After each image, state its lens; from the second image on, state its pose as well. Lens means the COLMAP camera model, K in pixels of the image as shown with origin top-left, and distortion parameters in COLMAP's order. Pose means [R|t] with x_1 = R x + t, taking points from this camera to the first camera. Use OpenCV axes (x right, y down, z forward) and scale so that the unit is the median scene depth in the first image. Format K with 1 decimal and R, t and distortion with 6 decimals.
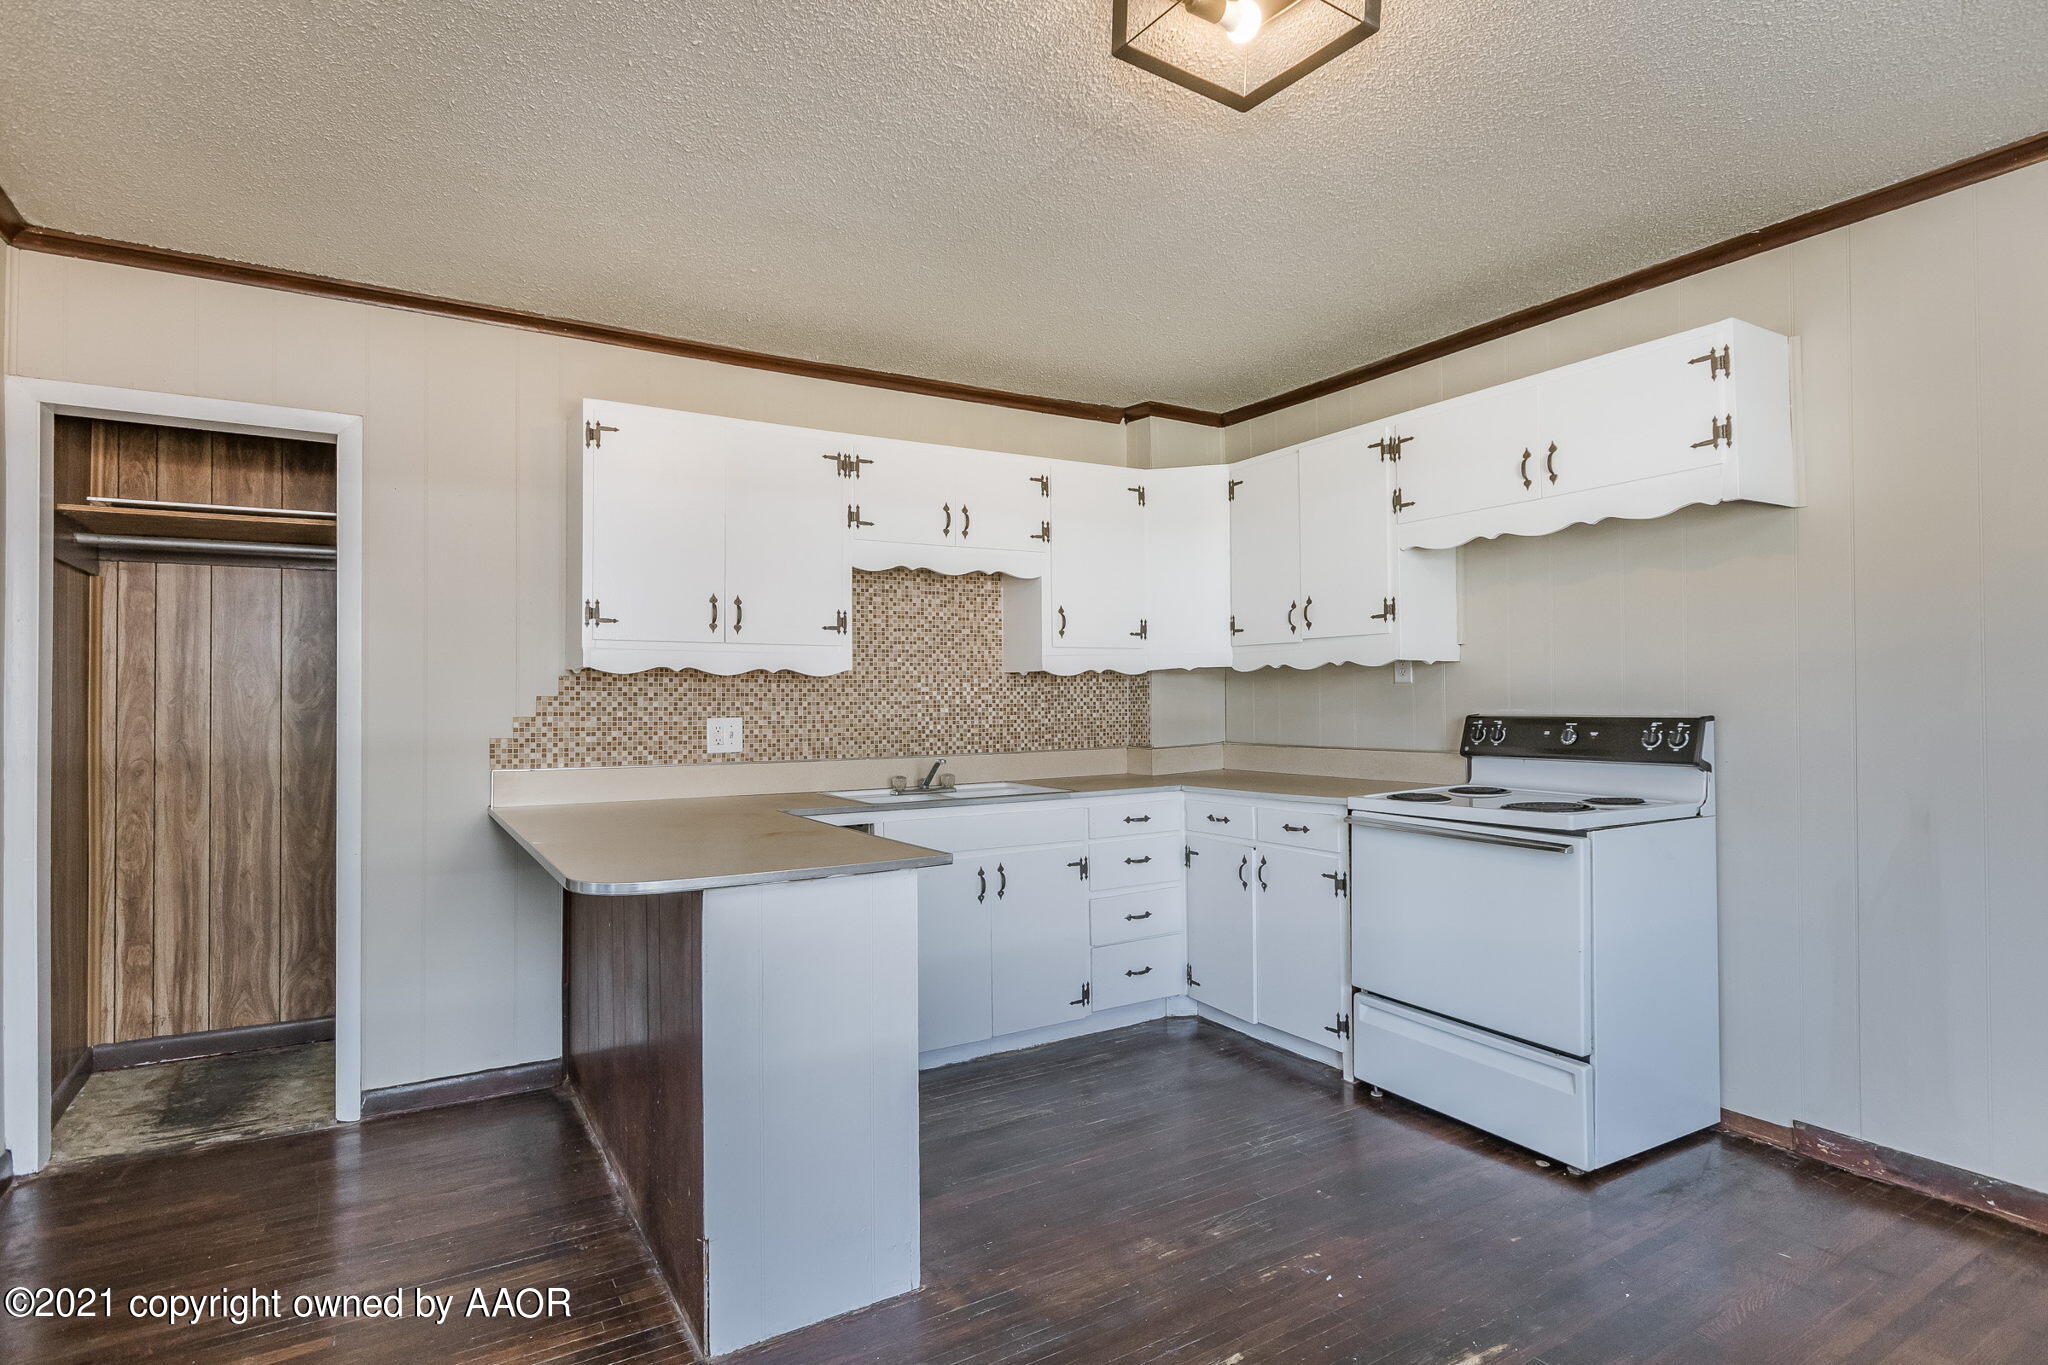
lens RADIAL K [[1046.8, 0, 1036.3], [0, 1046.8, 686.7], [0, 0, 1]] dist [0.005205, -0.004436]
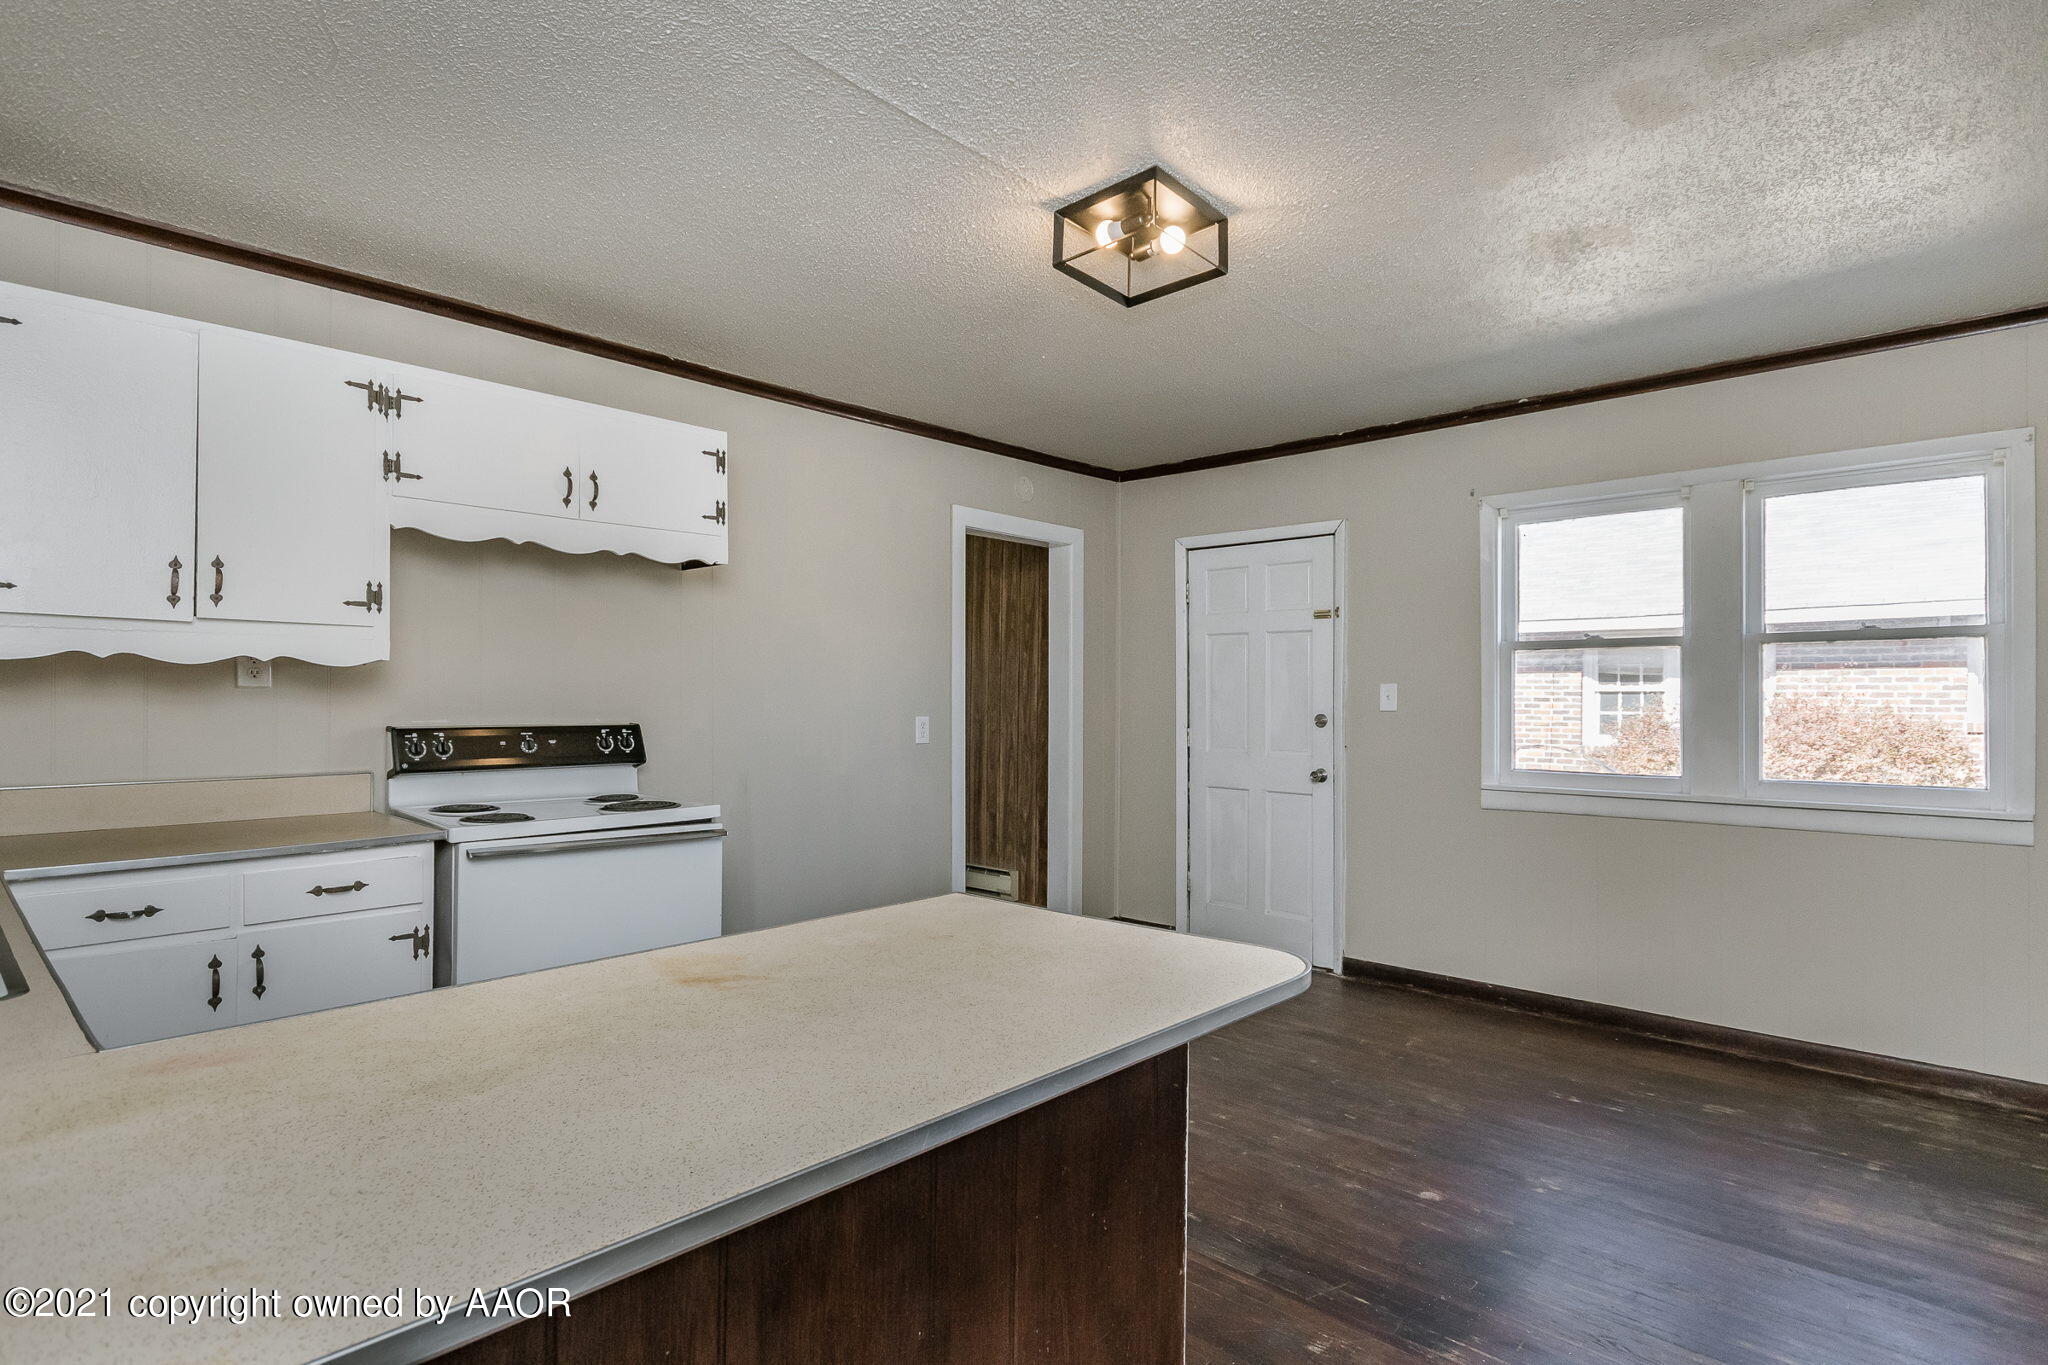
lens RADIAL K [[1046.8, 0, 1014.5], [0, 1046.8, 700.5], [0, 0, 1]] dist [0.005205, -0.004436]
pose [[-0.252190, 0.010534, 0.967620, -0.528298], [-0.011896, 0.999831, -0.013985, 0.010127], [-0.967605, -0.015038, -0.252022, 0.682538]]
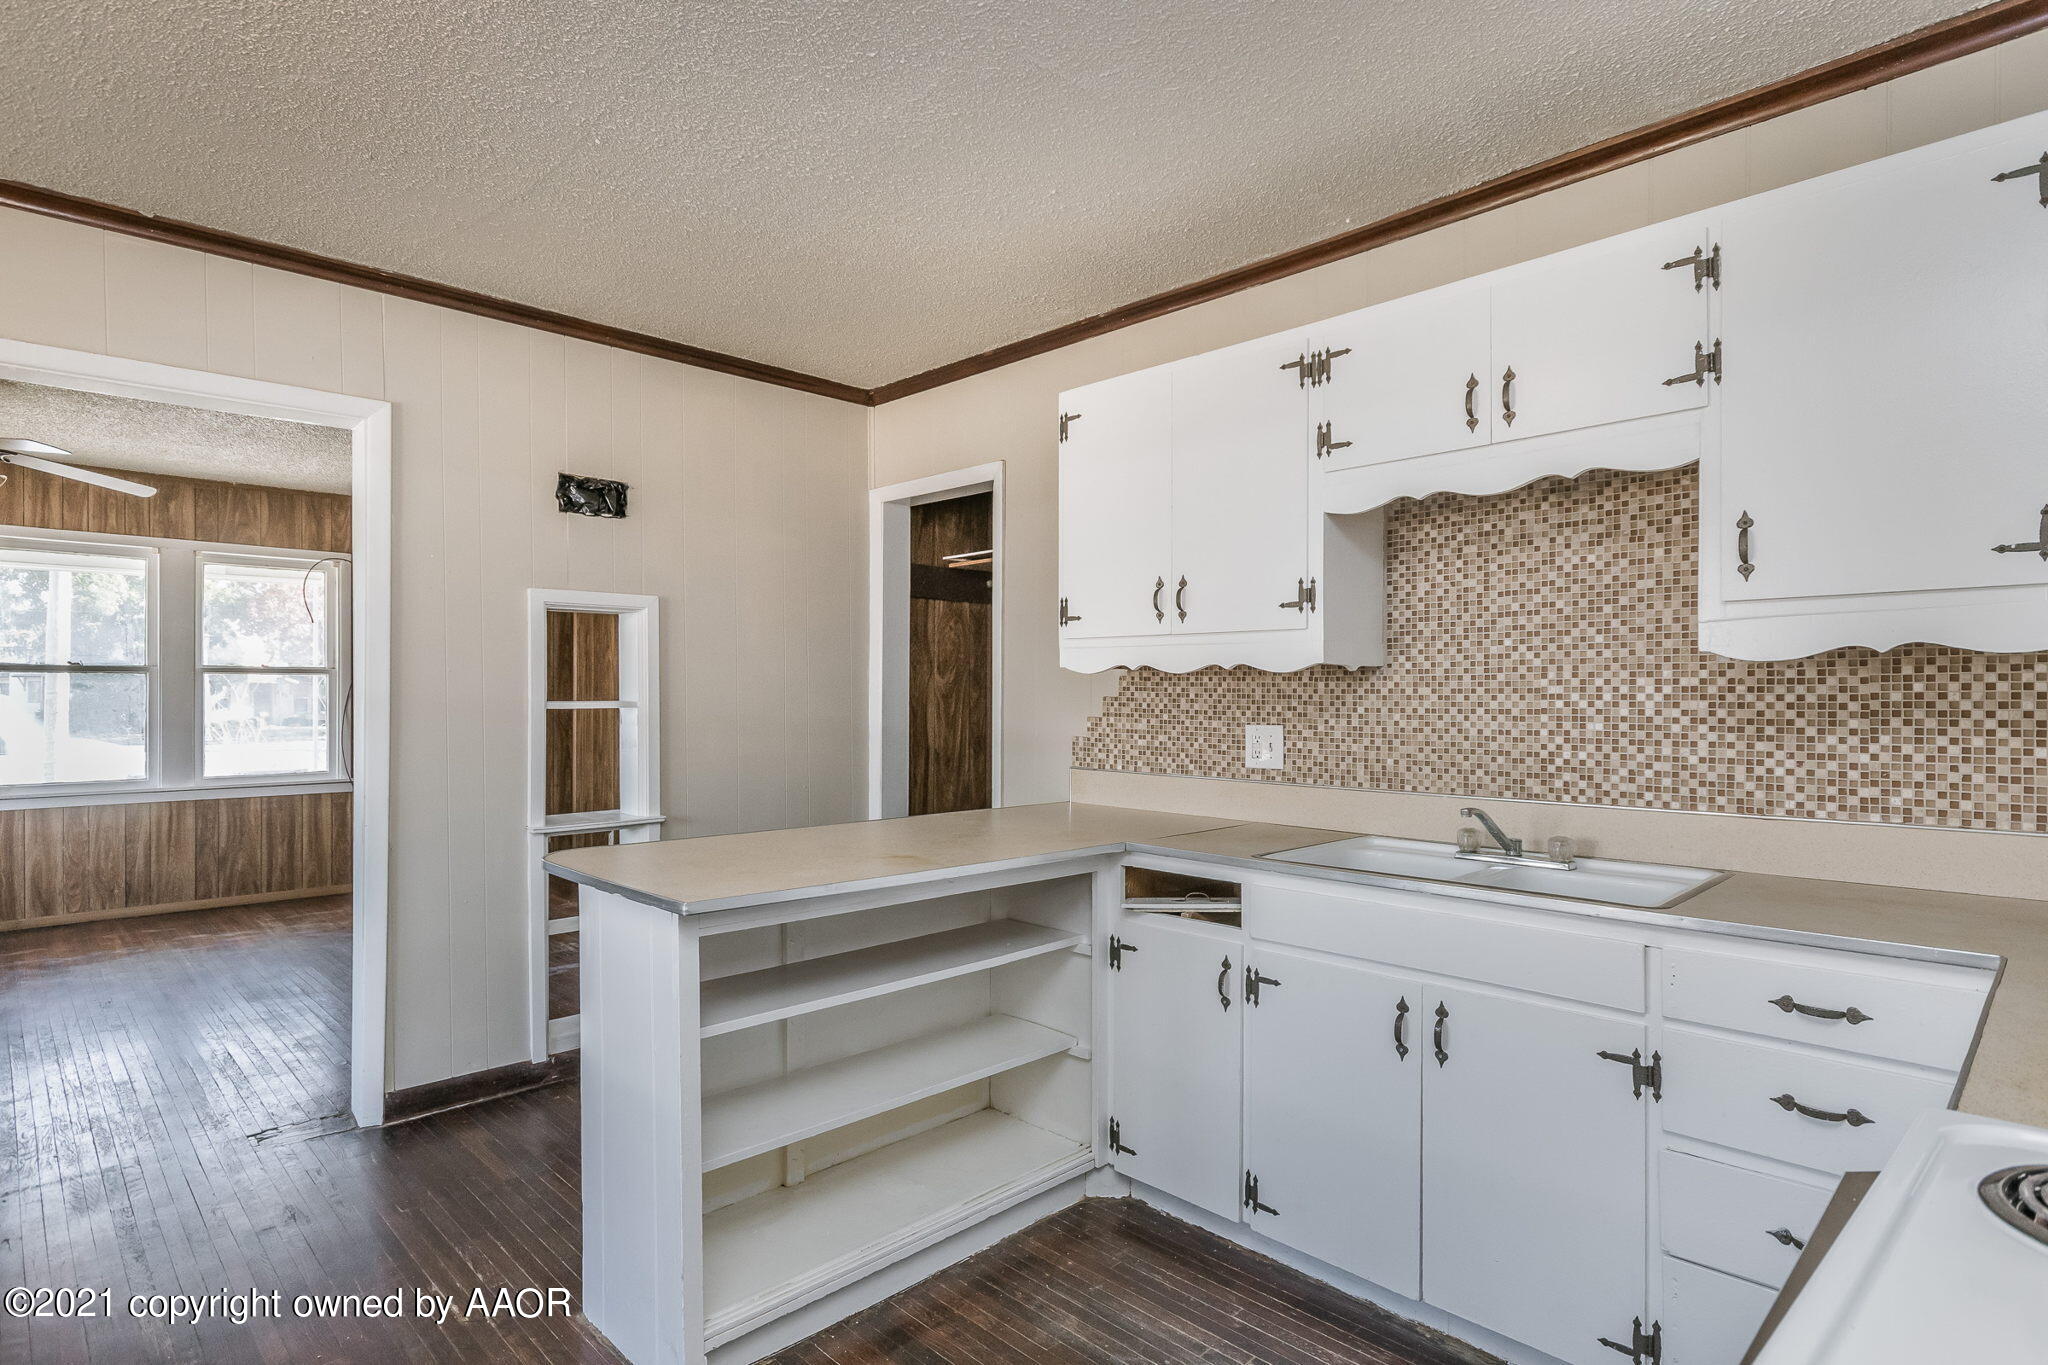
lens RADIAL K [[1046.8, 0, 1042.9], [0, 1046.8, 696.7], [0, 0, 1]] dist [0.005205, -0.004436]
pose [[0.233925, 0.008111, -0.972221, 0.436017], [0.005064, 0.999941, 0.009560, -0.000704], [0.972242, -0.007160, 0.233870, 0.631031]]
